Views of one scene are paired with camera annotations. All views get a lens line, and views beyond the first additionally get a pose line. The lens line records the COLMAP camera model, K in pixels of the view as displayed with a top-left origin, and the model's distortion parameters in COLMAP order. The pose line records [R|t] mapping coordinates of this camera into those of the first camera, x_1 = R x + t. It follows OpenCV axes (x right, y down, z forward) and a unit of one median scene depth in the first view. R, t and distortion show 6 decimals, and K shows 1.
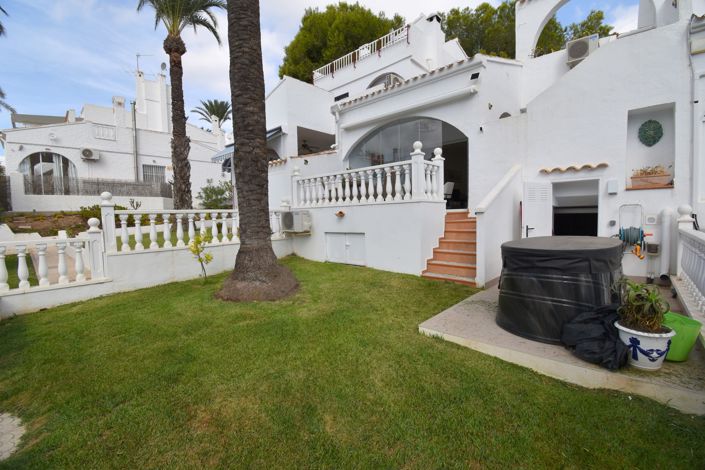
lens RADIAL K [[309.8, 0, 355.0], [0, 309.8, 234.5], [0, 0, 1]] dist [0.017880, -0.023152]
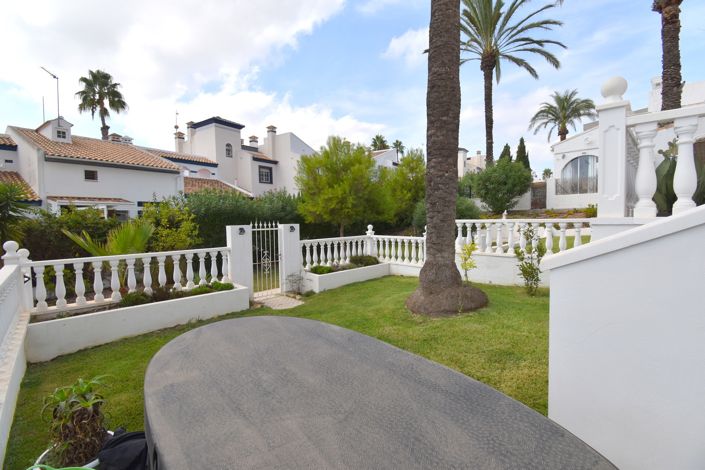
lens RADIAL K [[309.8, 0, 355.0], [0, 309.8, 234.5], [0, 0, 1]] dist [0.017880, -0.023152]
pose [[-0.073103, 0.082023, -0.993946, 0.267215], [-0.034709, 0.995799, 0.084729, -0.048829], [0.996720, 0.040693, -0.069949, 0.275483]]
